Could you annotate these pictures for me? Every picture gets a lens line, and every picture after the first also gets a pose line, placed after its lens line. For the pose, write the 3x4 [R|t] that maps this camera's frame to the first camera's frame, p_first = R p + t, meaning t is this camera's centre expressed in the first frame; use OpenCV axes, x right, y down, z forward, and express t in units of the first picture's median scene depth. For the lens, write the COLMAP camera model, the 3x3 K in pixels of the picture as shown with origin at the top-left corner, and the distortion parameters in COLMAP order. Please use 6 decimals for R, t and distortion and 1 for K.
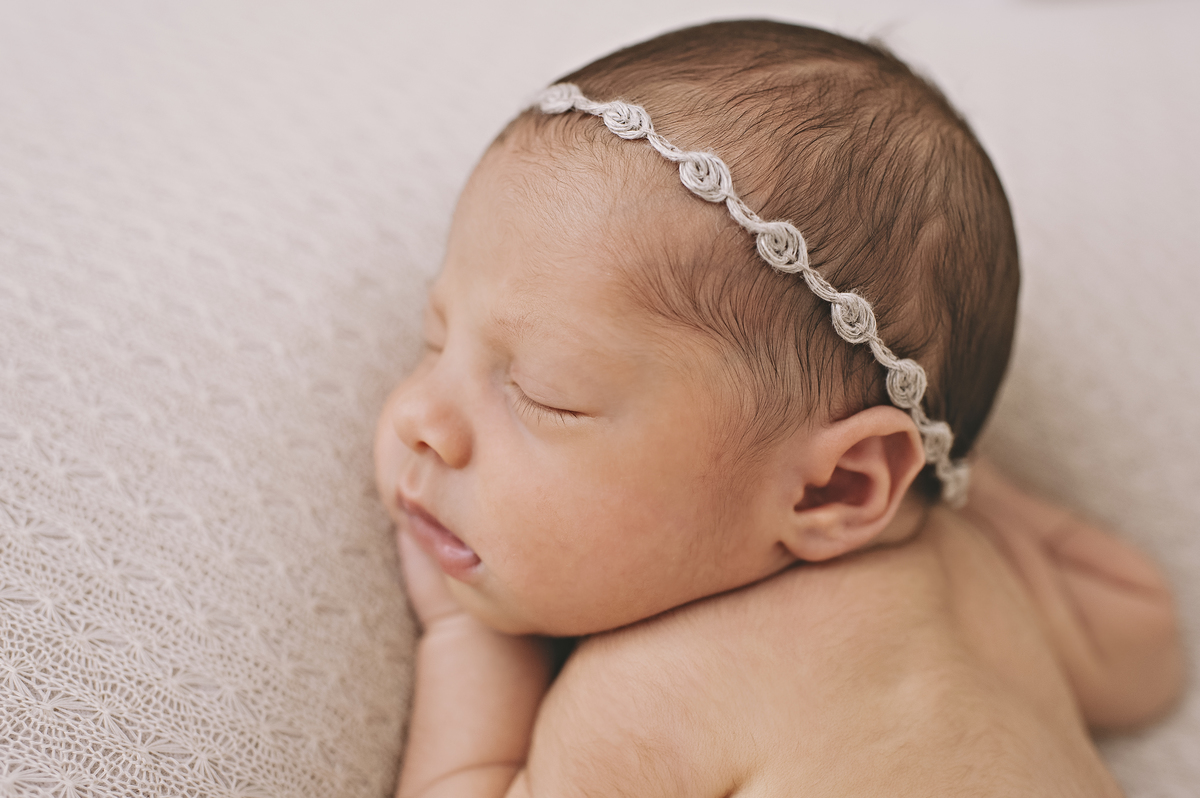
lens RADIAL K [[1210.0, 0, 630.0], [0, 1210.0, 429.0], [0, 0, 1]] dist [-0.022195, 0.000000]
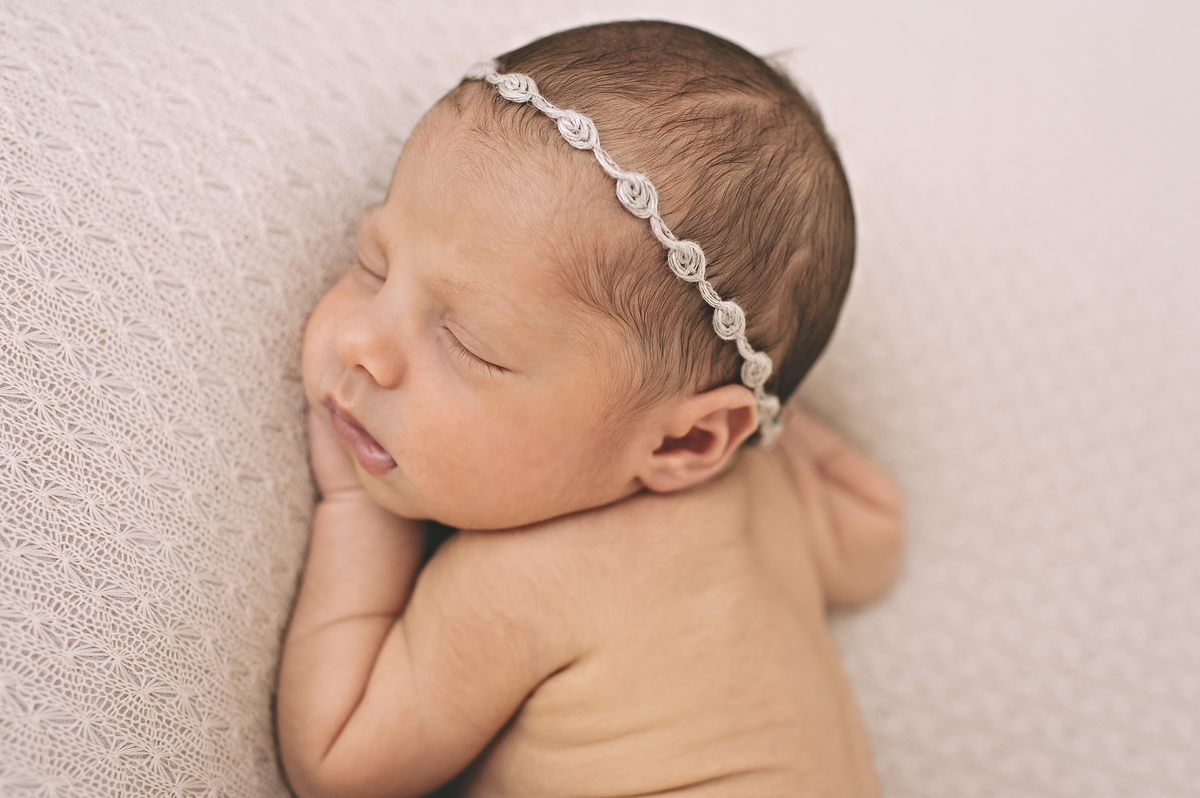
lens RADIAL K [[1210.0, 0, 596.5], [0, 1210.0, 395.1], [0, 0, 1]] dist [-0.022195, 0.000000]
pose [[0.970269, 0.122178, 0.208929, -0.192780], [-0.160862, 0.970516, 0.179505, -0.211167], [-0.180838, -0.207777, 0.961315, -0.187516]]
